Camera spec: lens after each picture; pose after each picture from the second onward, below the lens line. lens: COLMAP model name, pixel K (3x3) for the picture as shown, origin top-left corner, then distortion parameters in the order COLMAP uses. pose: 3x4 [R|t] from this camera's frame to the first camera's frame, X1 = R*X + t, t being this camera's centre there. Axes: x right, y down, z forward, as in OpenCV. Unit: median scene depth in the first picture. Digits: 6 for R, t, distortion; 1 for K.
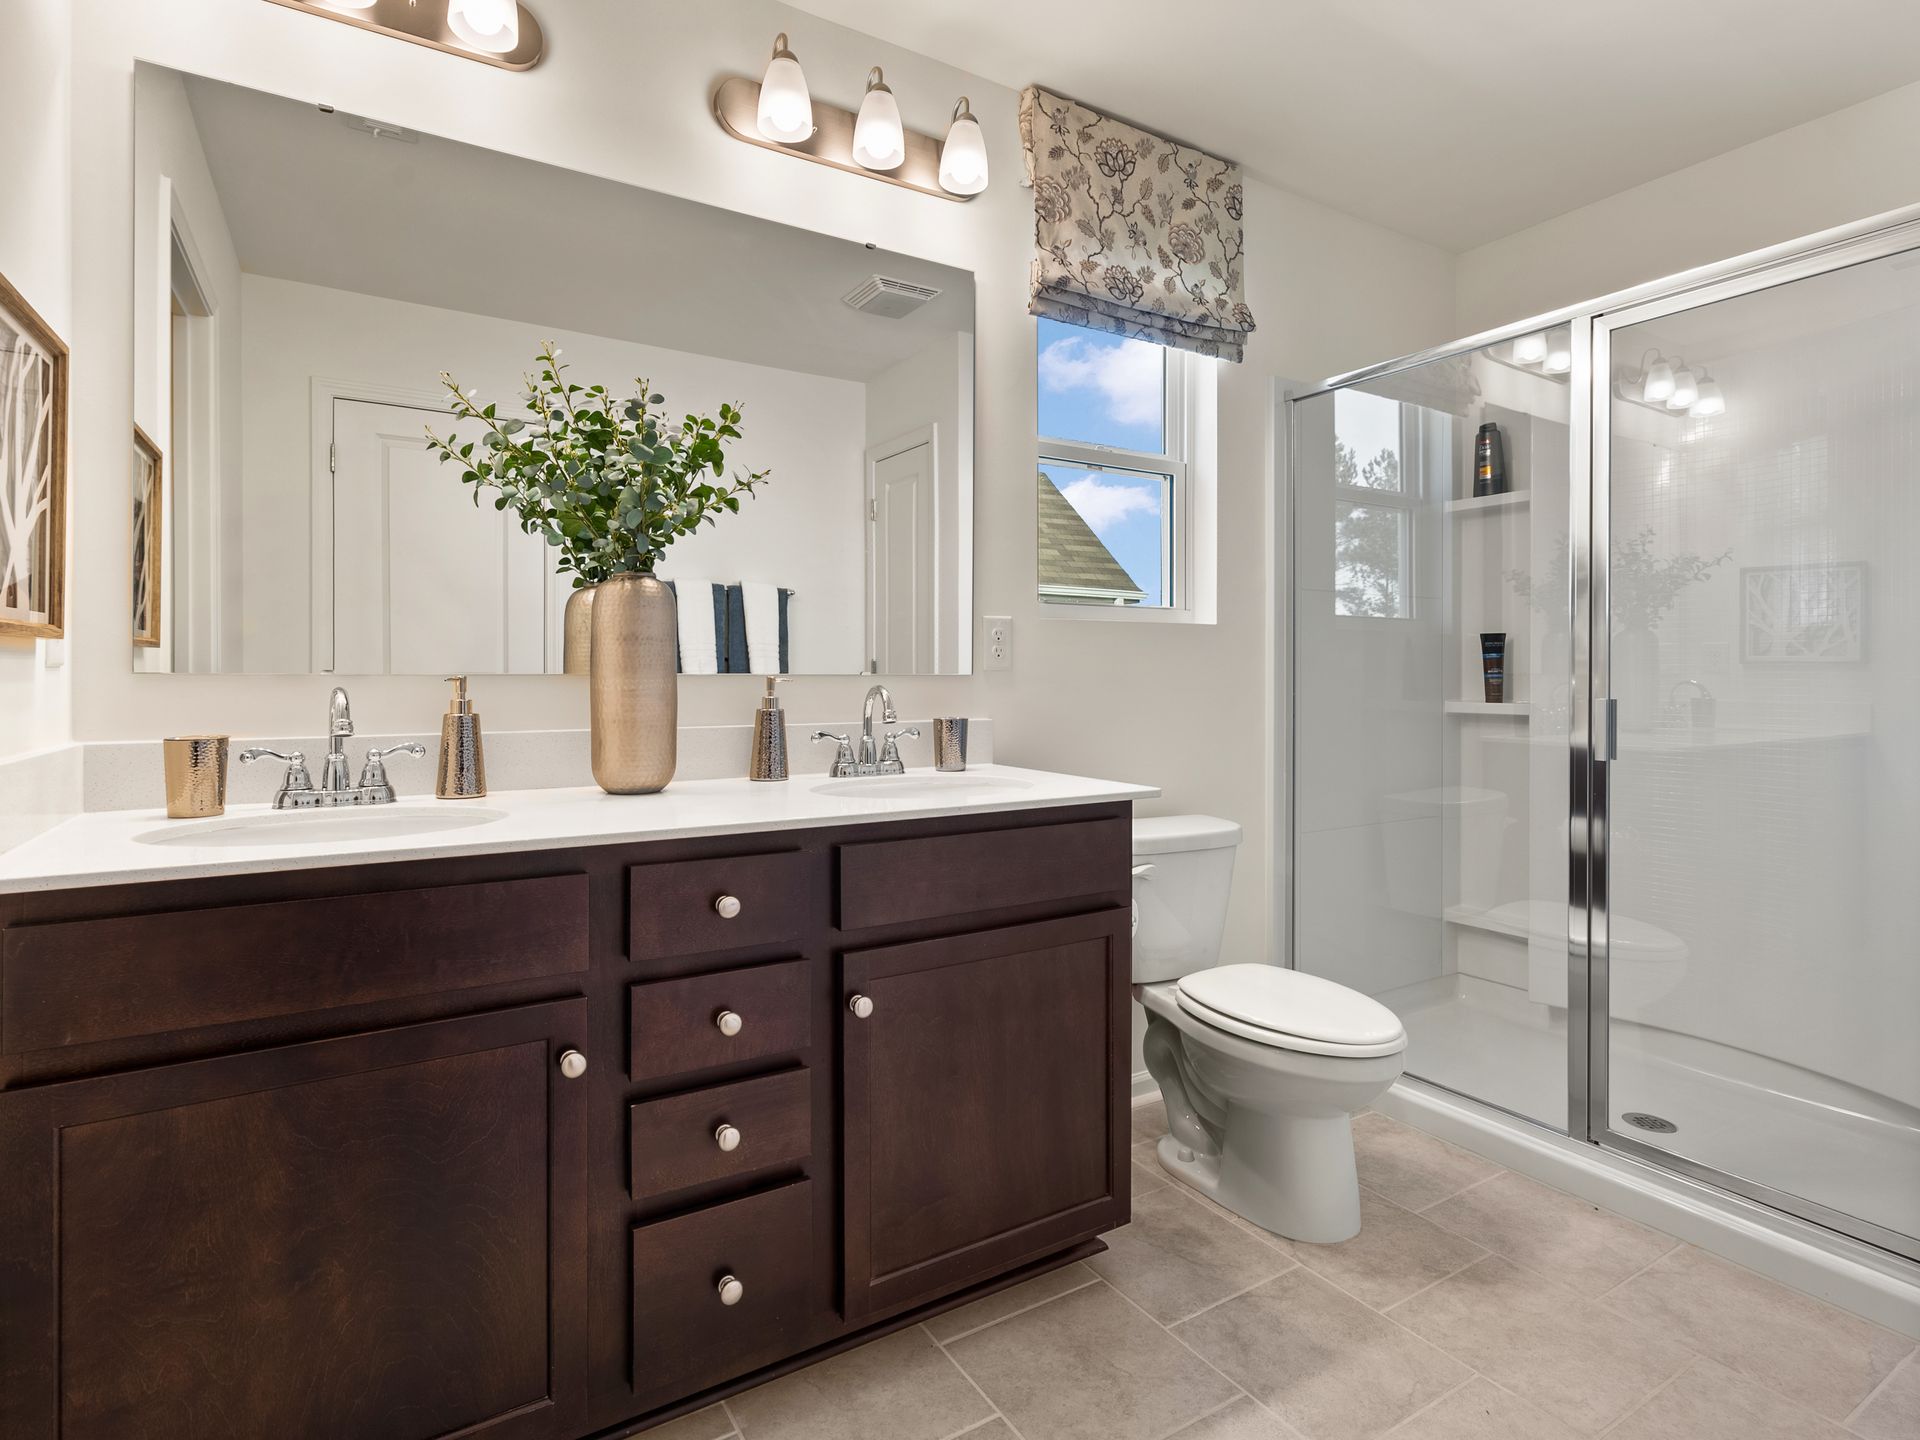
lens RADIAL K [[984.6, 0, 961.1], [0, 984.6, 703.9], [0, 0, 1]] dist [-0.005308, 0.003336]
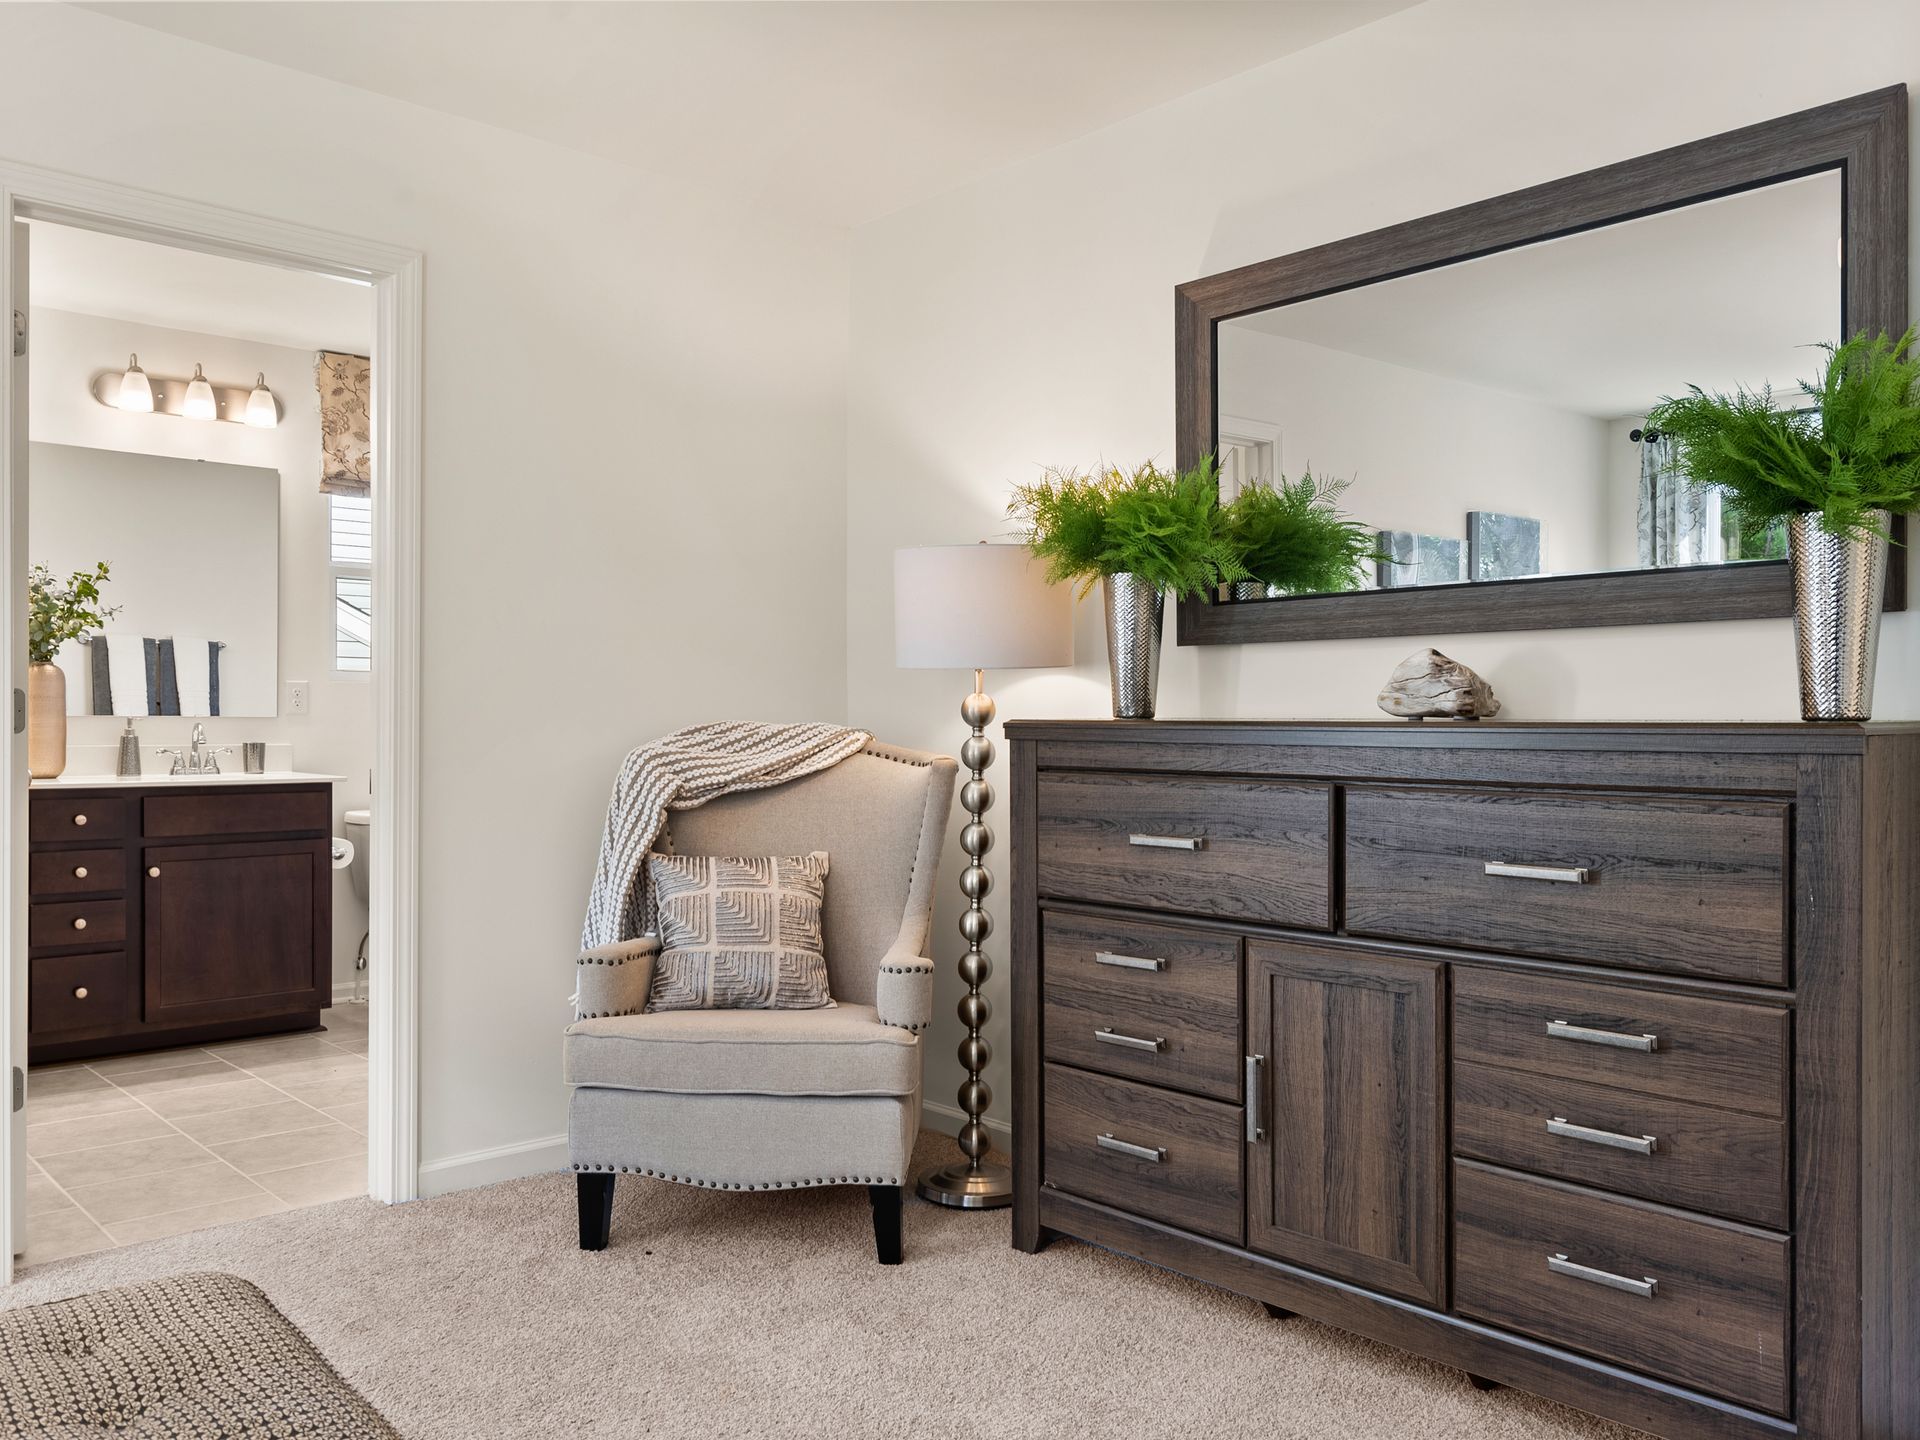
lens RADIAL K [[1499.4, 0, 960.4], [0, 1499.4, 765.1], [0, 0, 1]] dist [0.010580, -0.000474]
pose [[0.983711, -0.002556, 0.179737, 0.793934], [0.002520, 0.999997, 0.000427, 0.060773], [-0.179737, 0.000033, 0.983715, -1.935732]]
